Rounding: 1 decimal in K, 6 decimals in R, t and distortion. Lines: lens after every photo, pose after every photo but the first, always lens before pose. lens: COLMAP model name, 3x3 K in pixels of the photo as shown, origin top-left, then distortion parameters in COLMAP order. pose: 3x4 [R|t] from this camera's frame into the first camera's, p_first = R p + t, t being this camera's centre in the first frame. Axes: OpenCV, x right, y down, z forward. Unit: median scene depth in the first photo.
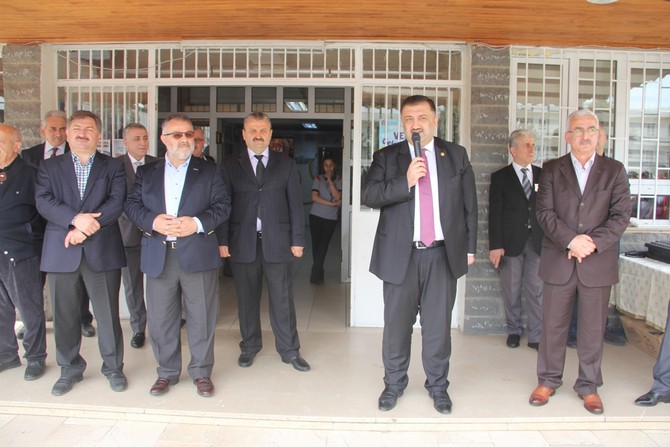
lens RADIAL K [[557.4, 0, 336.6], [0, 557.4, 230.3], [0, 0, 1]] dist [-0.169369, 0.125113]
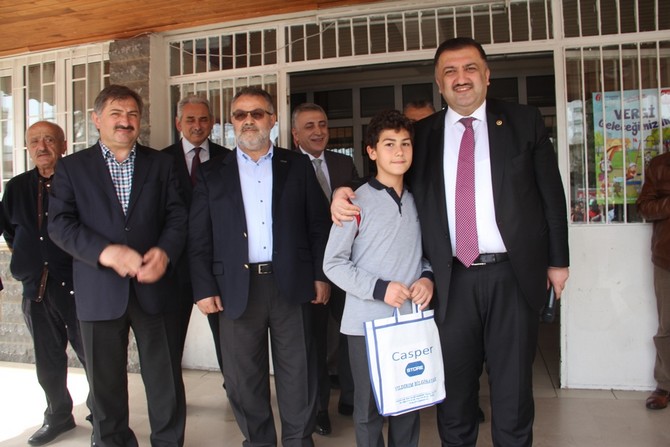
lens RADIAL K [[561.4, 0, 335.0], [0, 561.4, 223.5], [0, 0, 1]] dist [-0.178165, 0.142574]
pose [[0.969102, -0.038091, -0.243702, -0.080740], [0.022479, 0.997531, -0.066526, 0.004843], [0.245635, 0.058992, 0.967566, 0.261487]]
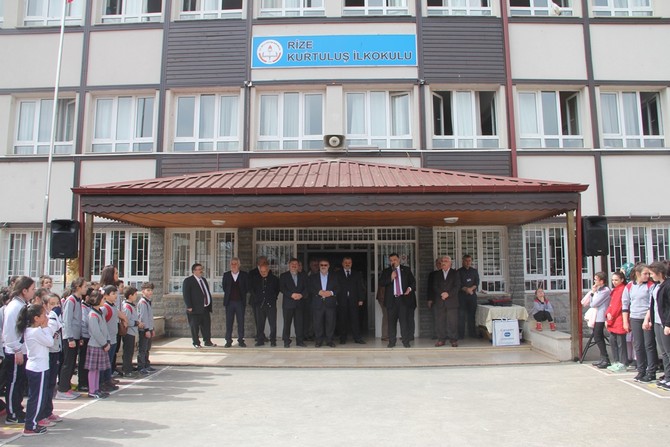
lens RADIAL K [[557.4, 0, 336.6], [0, 557.4, 230.3], [0, 0, 1]] dist [-0.169369, 0.125113]
pose [[0.999564, -0.022766, -0.018816, -0.095484], [0.018672, 0.980693, -0.194662, 0.187771], [0.022884, 0.194226, 0.980690, -1.599396]]
